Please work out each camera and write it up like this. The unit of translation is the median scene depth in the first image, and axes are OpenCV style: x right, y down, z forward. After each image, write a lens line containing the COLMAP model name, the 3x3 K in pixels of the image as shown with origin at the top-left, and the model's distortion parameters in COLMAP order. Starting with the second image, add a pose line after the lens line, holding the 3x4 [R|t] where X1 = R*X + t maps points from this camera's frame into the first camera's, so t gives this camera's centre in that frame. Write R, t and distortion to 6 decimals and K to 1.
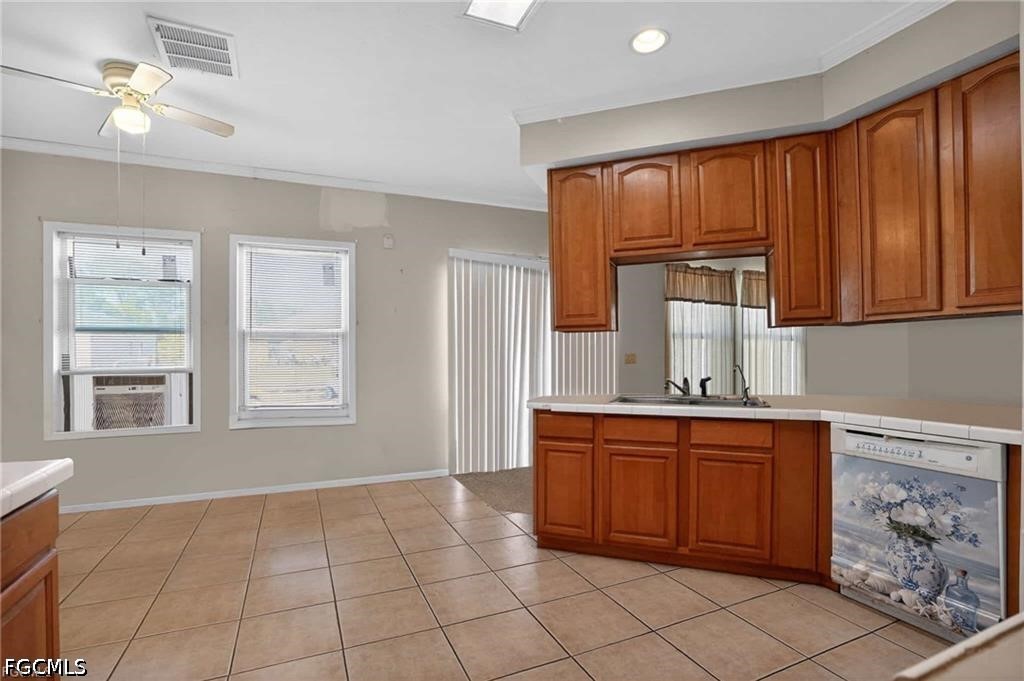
lens RADIAL K [[496.4, 0, 507.7], [0, 496.4, 344.0], [0, 0, 1]] dist [-0.012340, 0.002611]
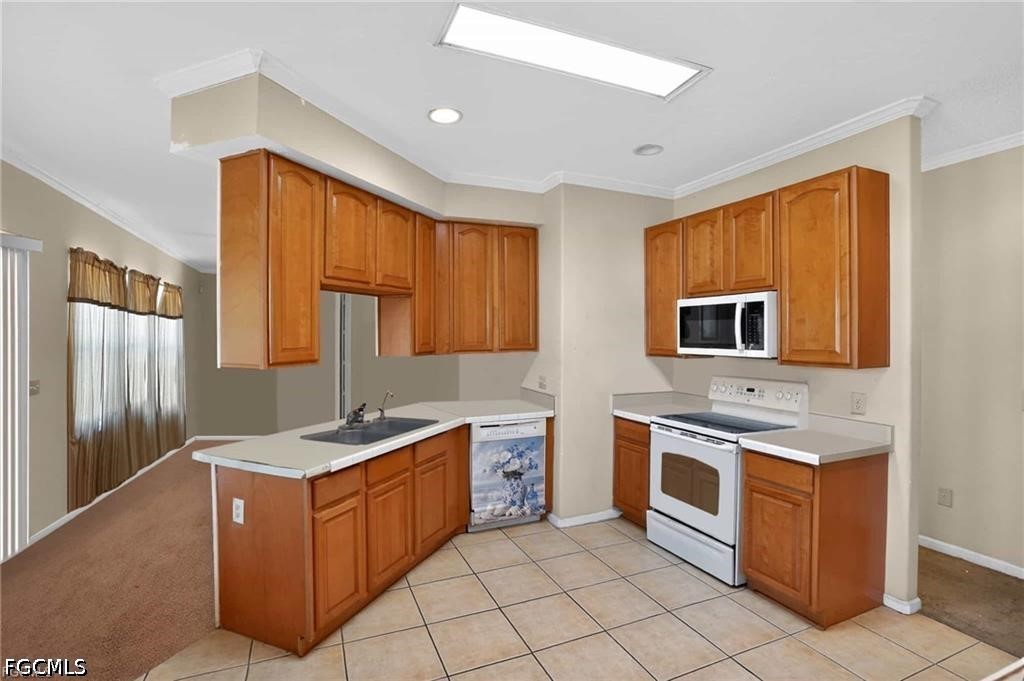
lens RADIAL K [[496.4, 0, 521.2], [0, 496.4, 338.2], [0, 0, 1]] dist [-0.012340, 0.002611]
pose [[-0.004942, -0.002004, 0.999986, -0.994574], [-0.017922, 0.999838, 0.001915, -0.126110], [-0.999827, -0.017913, -0.004977, 0.956295]]
